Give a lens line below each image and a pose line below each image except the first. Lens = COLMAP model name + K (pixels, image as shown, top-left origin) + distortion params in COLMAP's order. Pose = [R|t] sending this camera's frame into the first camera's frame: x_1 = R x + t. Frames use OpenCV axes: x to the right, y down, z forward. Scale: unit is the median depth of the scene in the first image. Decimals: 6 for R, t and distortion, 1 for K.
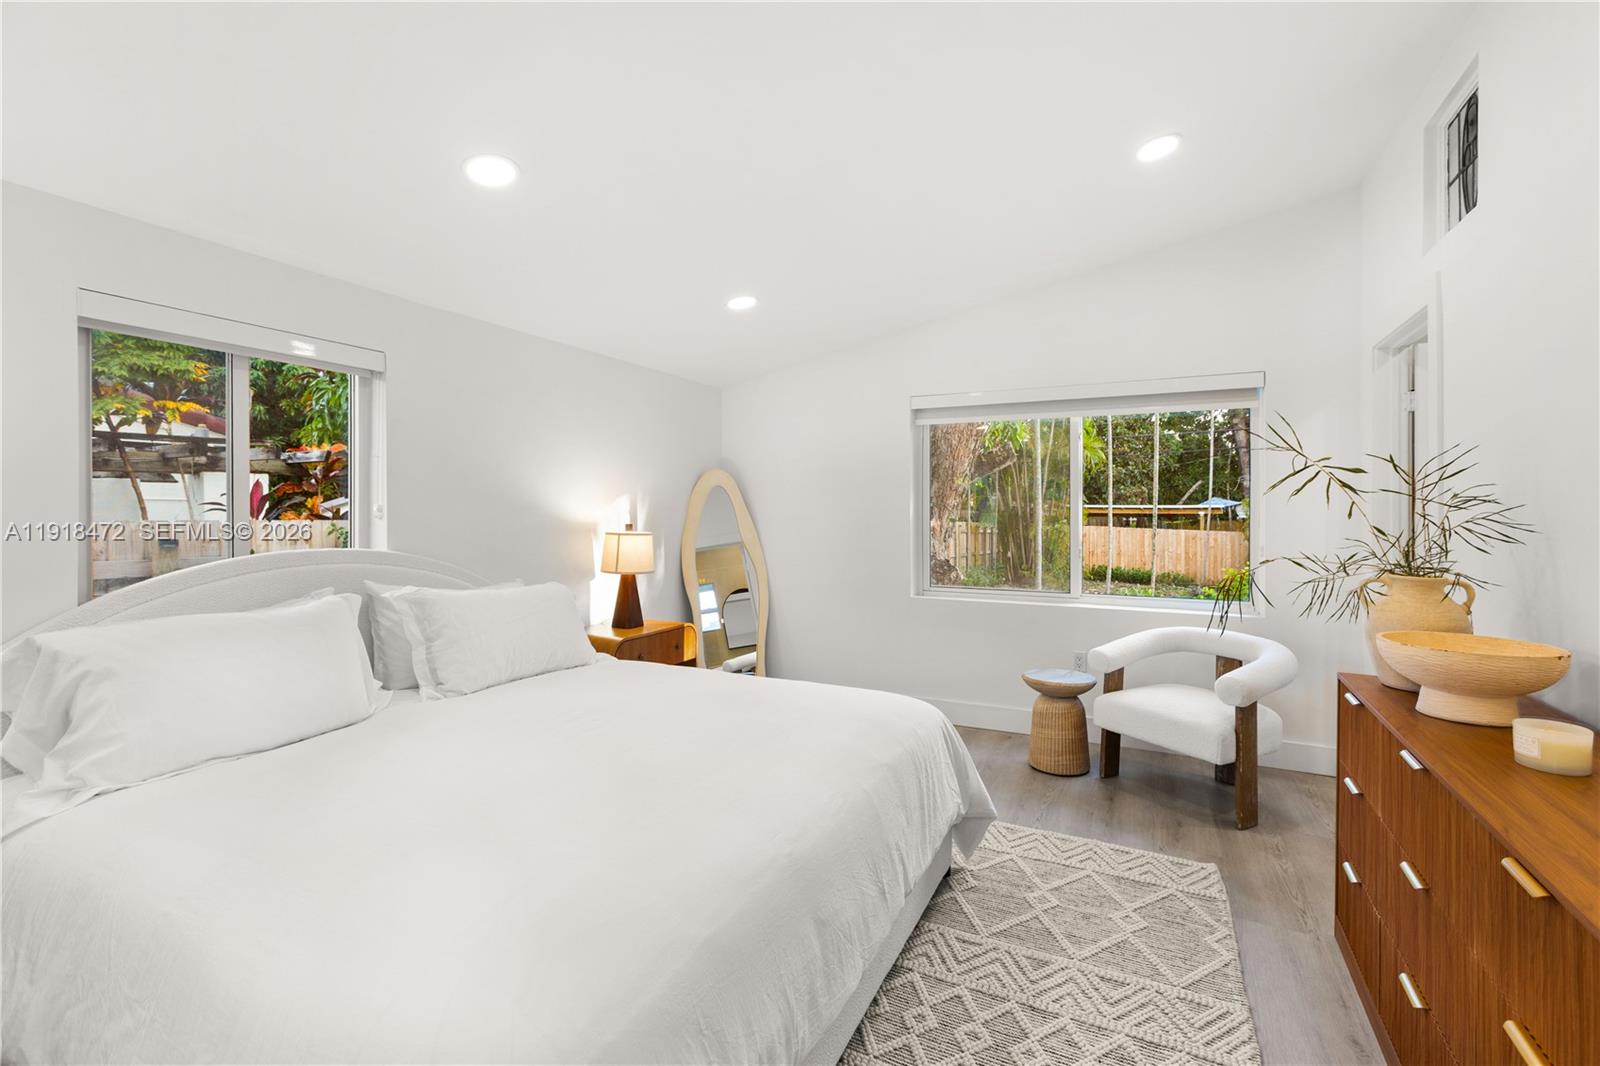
lens RADIAL K [[719.0, 0, 797.6], [0, 719.0, 521.3], [0, 0, 1]] dist [-0.002341, -0.000371]
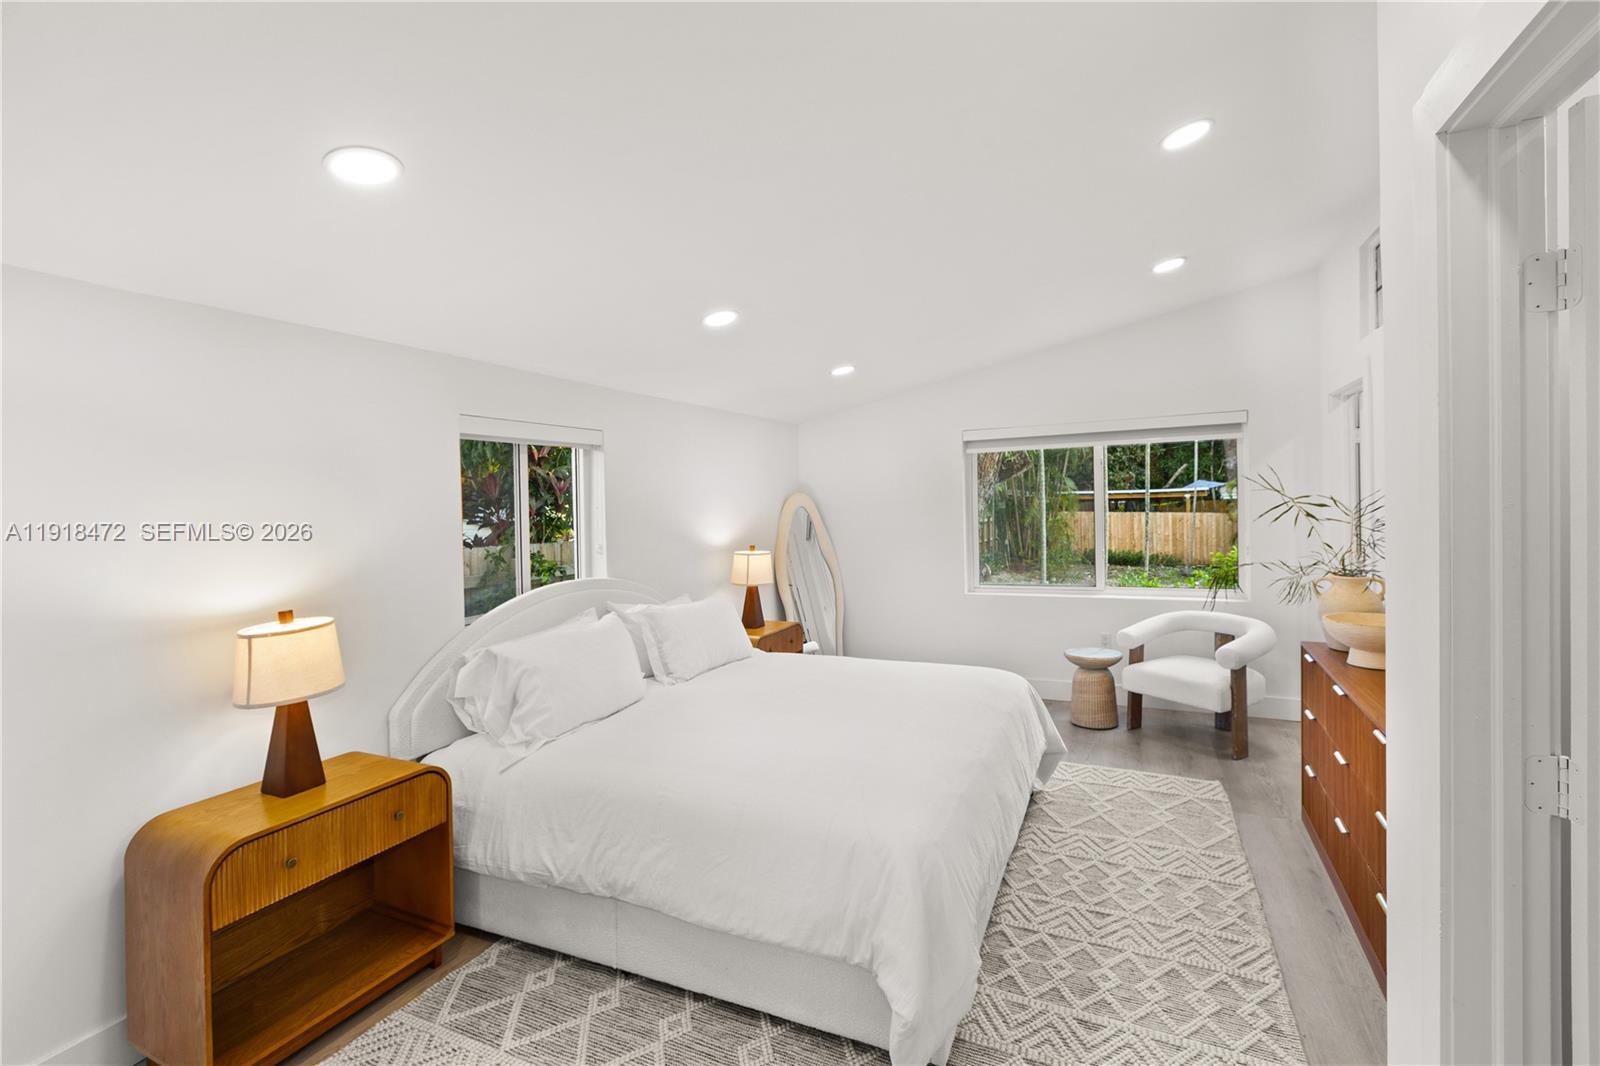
lens RADIAL K [[719.0, 0, 801.4], [0, 719.0, 531.2], [0, 0, 1]] dist [-0.002341, -0.000371]
pose [[0.999221, -0.033993, 0.020066, -0.240673], [0.033471, 0.999107, 0.025802, -0.071721], [-0.020925, -0.025110, 0.999466, -0.365649]]
